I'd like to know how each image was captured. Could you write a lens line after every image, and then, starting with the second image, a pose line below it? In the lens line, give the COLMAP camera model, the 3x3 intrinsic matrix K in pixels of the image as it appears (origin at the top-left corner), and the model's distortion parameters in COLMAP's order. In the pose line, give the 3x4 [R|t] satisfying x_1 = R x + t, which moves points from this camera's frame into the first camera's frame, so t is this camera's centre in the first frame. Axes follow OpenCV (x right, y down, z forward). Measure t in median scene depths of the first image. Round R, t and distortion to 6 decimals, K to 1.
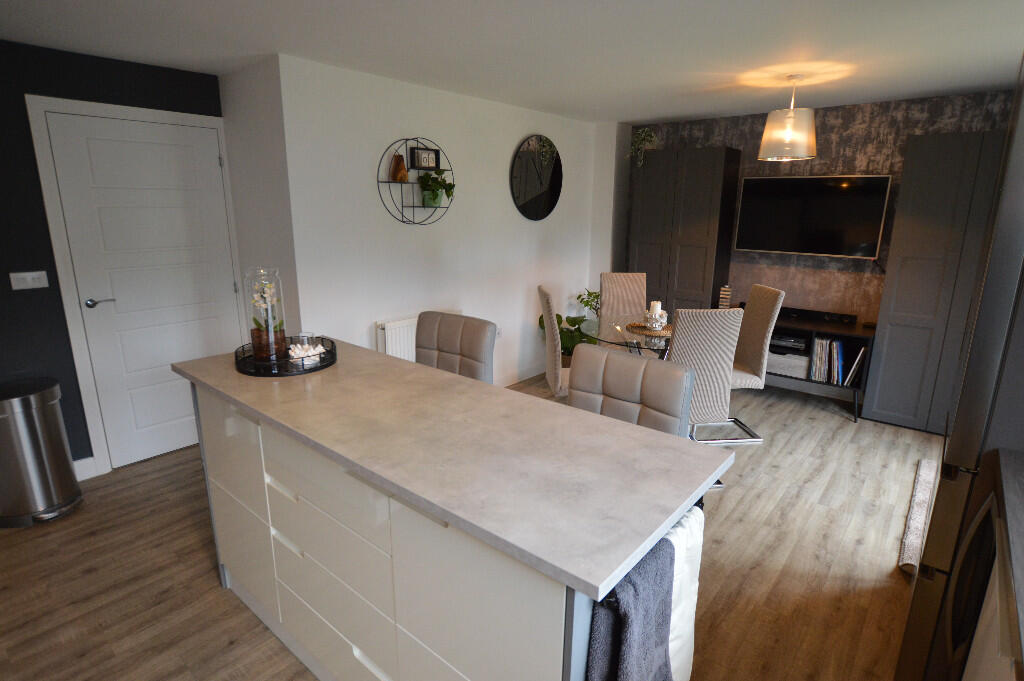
lens RADIAL K [[535.9, 0, 511.0], [0, 535.9, 341.9], [0, 0, 1]] dist [-0.019525, 0.003683]
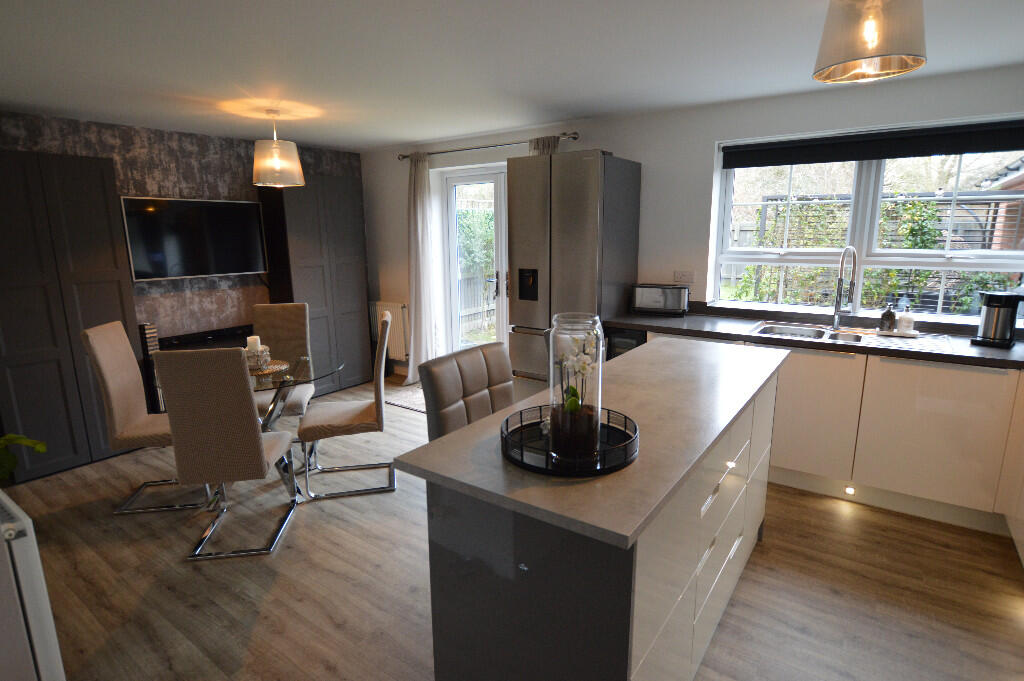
lens RADIAL K [[535.9, 0, 520.6], [0, 535.9, 346.4], [0, 0, 1]] dist [-0.019525, 0.003683]
pose [[-0.088061, -0.220424, 0.971421, -0.549599], [0.252261, 0.938485, 0.235819, -0.137413], [-0.963644, 0.265818, -0.027039, 0.526620]]
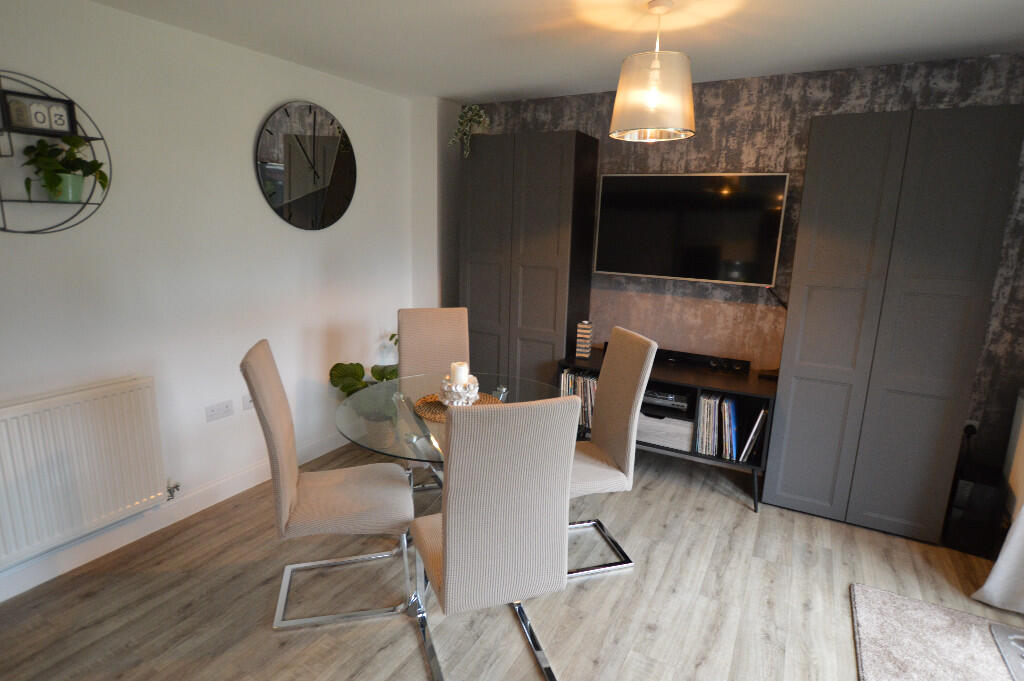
lens RADIAL K [[535.9, 0, 508.2], [0, 535.9, 340.6], [0, 0, 1]] dist [-0.019525, 0.003683]
pose [[0.982311, -0.023671, 0.185753, 0.185105], [0.028437, 0.999330, -0.023036, -0.073822], [-0.185083, 0.027911, 0.982326, 0.339271]]
